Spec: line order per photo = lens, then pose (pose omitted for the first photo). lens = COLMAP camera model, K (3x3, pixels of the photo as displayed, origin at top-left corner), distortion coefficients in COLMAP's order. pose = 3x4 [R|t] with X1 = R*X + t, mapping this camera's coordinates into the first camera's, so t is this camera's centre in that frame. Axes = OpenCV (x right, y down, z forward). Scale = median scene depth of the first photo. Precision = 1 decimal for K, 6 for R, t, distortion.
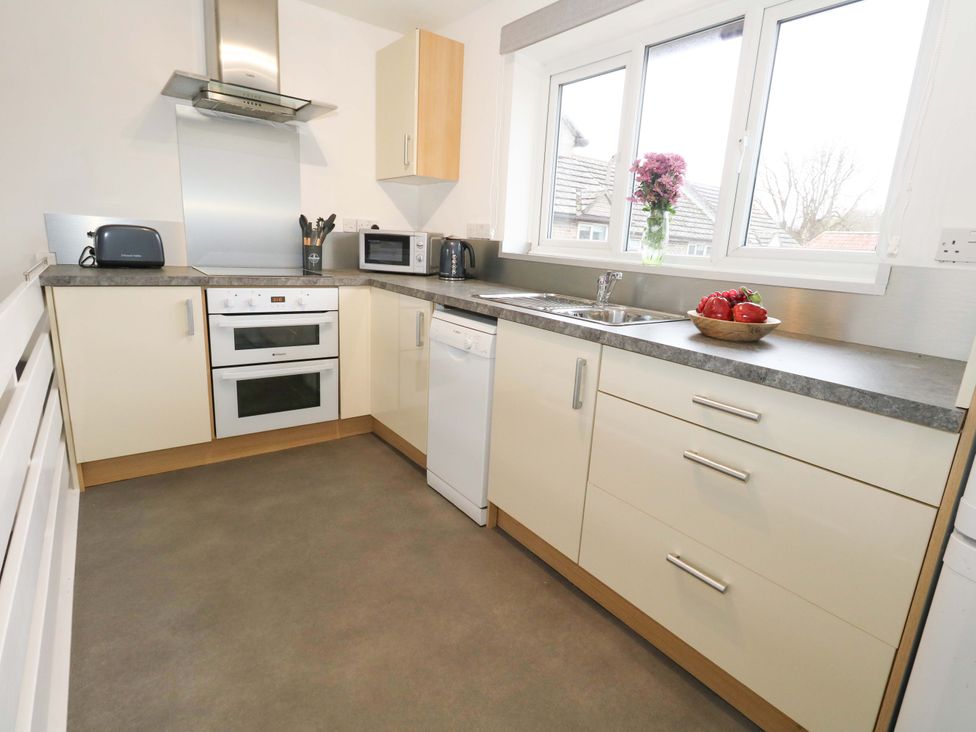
lens RADIAL K [[504.4, 0, 494.2], [0, 504.4, 359.9], [0, 0, 1]] dist [-0.000425, -0.001854]
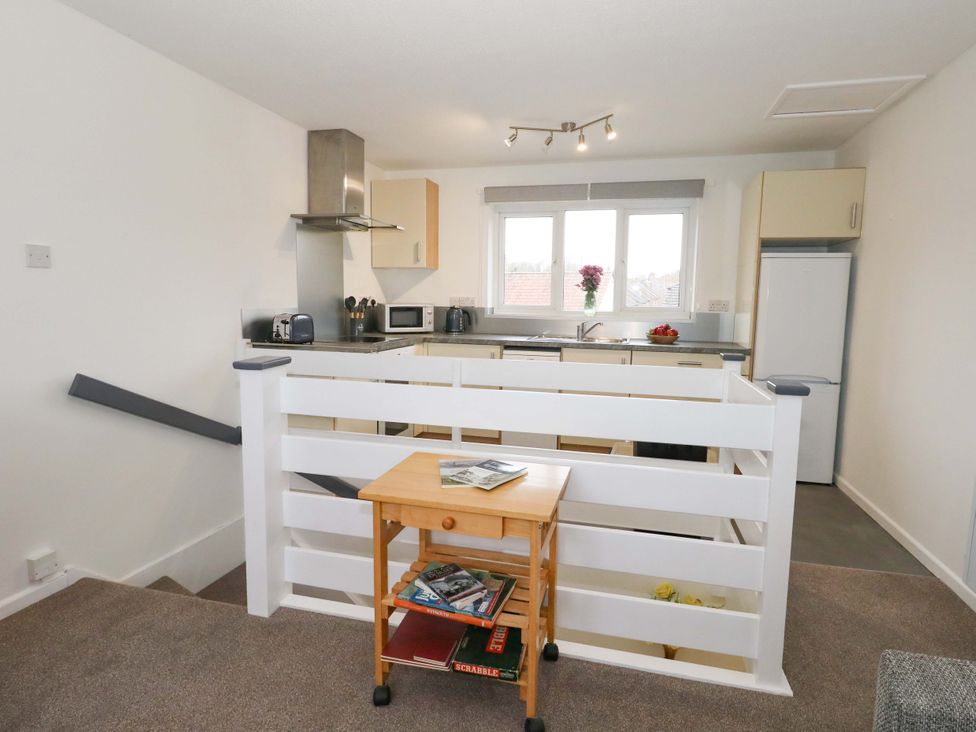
lens RADIAL K [[534.0, 0, 493.8], [0, 534.0, 363.8], [0, 0, 1]] dist [-0.000862, 0.000099]
pose [[0.791223, -0.122102, 0.599214, -1.162934], [0.169798, 0.985200, -0.023453, -0.012185], [-0.587482, 0.120301, 0.800245, -0.430977]]
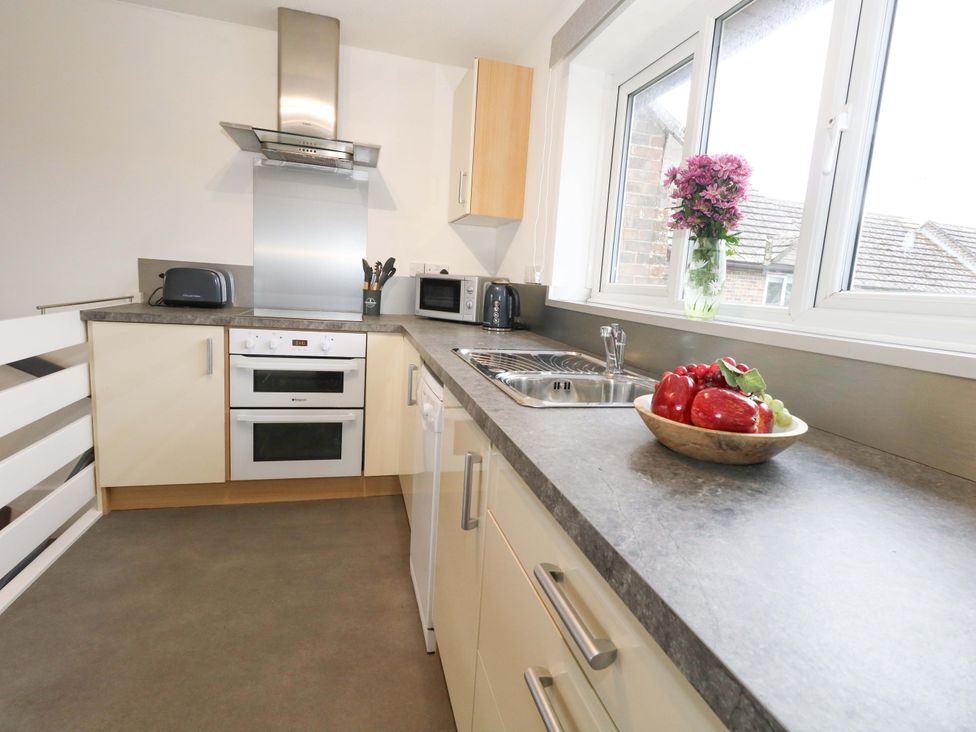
lens RADIAL K [[504.4, 0, 489.4], [0, 504.4, 356.8], [0, 0, 1]] dist [-0.000425, -0.001854]
pose [[0.929406, 0.057041, -0.364625, 0.261234], [-0.095467, 0.991515, -0.088229, -0.043646], [0.356499, 0.116810, 0.926965, 0.242625]]
